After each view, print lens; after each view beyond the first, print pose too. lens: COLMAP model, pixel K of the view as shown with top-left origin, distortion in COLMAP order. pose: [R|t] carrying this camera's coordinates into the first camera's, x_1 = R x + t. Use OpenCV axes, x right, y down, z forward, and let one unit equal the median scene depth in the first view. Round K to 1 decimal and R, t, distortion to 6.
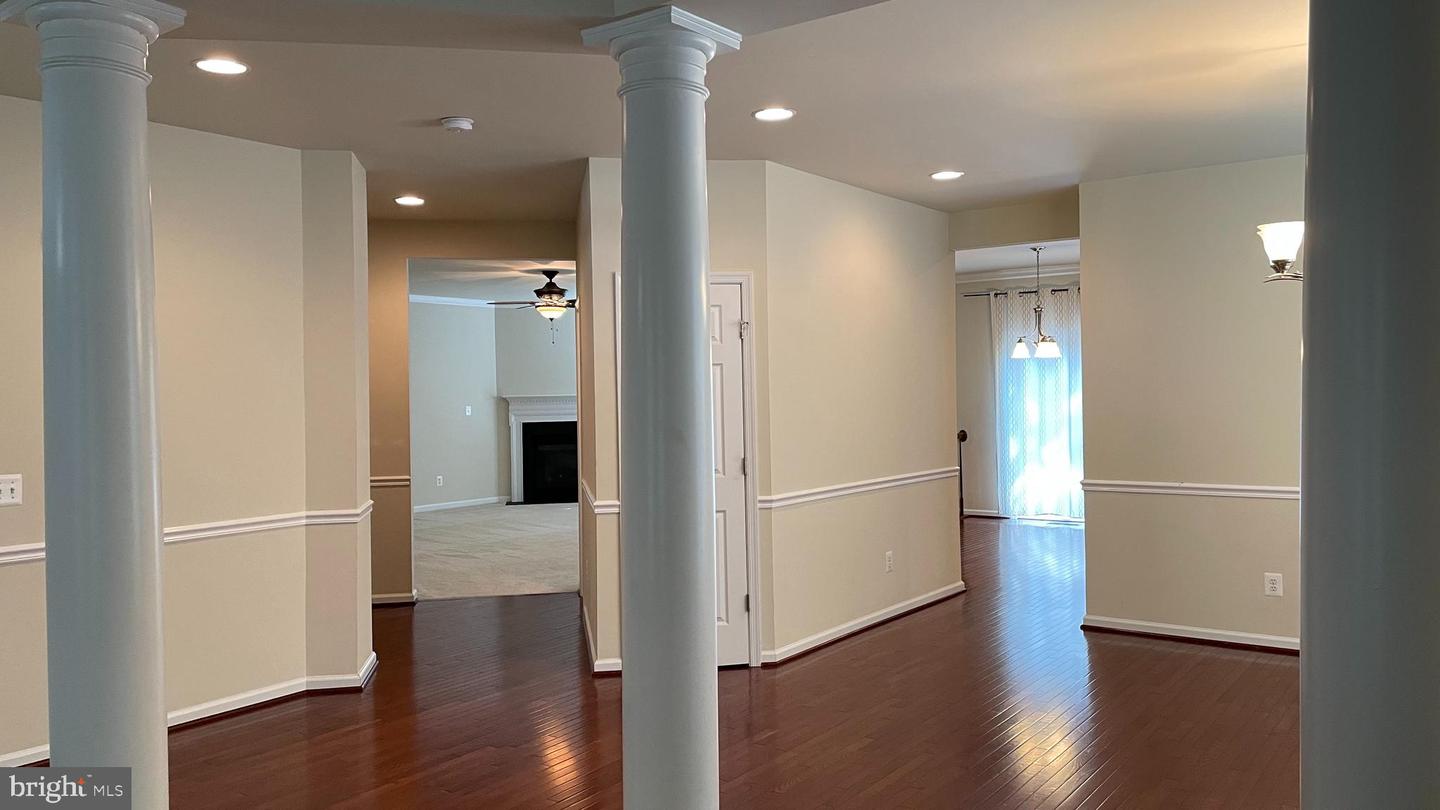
lens RADIAL K [[1084.8, 0, 725.3], [0, 1084.8, 385.5], [0, 0, 1]] dist [0.098675, -0.124258]
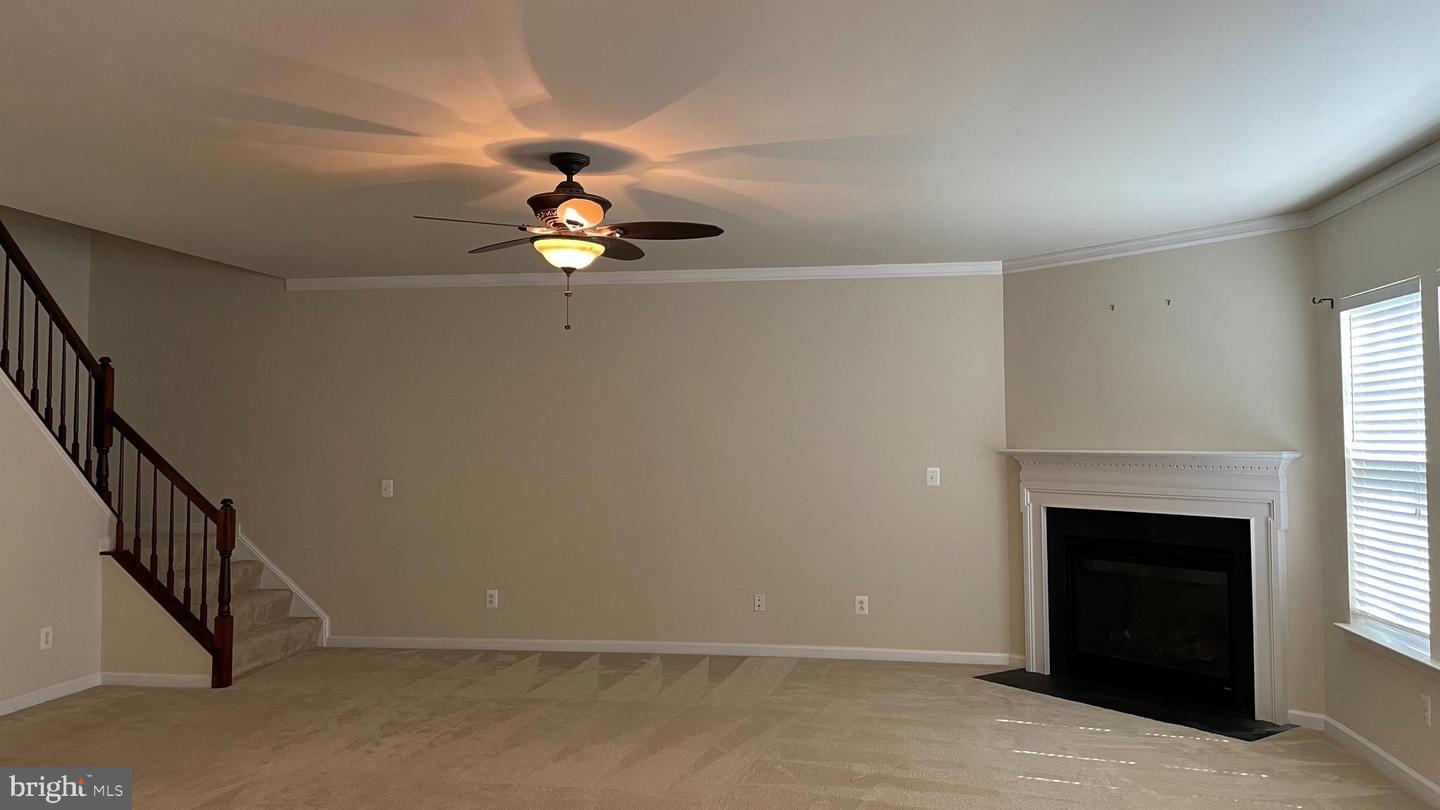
lens RADIAL K [[1084.8, 0, 725.3], [0, 1084.8, 385.5], [0, 0, 1]] dist [0.098675, -0.124258]
pose [[0.441678, -0.033880, -0.896533, 0.186356], [-0.003208, 0.999221, -0.039341, 0.000173], [0.897168, 0.020252, 0.441226, 0.665491]]
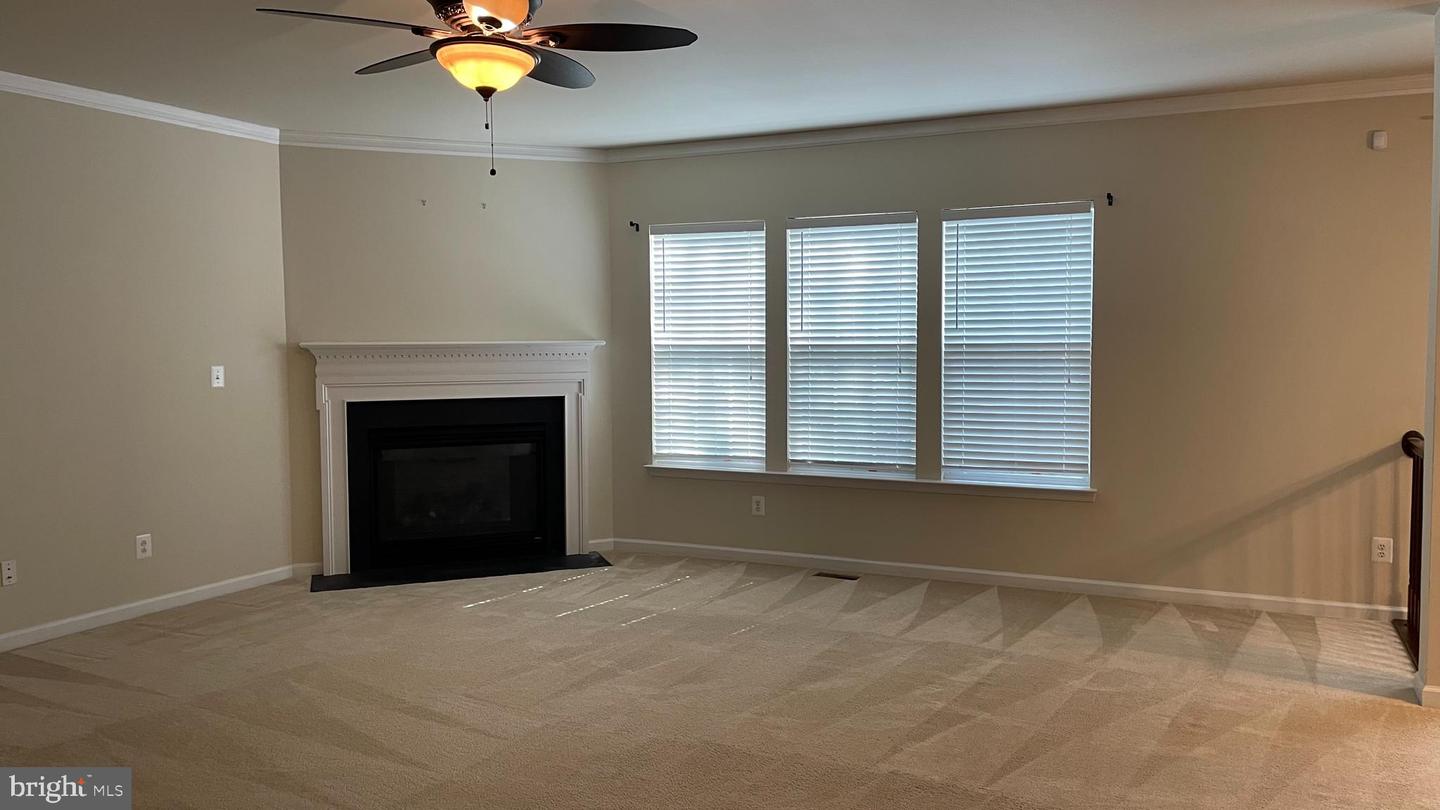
lens RADIAL K [[1084.8, 0, 725.3], [0, 1084.8, 385.5], [0, 0, 1]] dist [0.098675, -0.124258]
pose [[0.983000, -0.004339, 0.183554, -0.115397], [-0.002766, 0.999257, 0.038437, 0.009074], [-0.183585, -0.038292, 0.982258, 0.522820]]
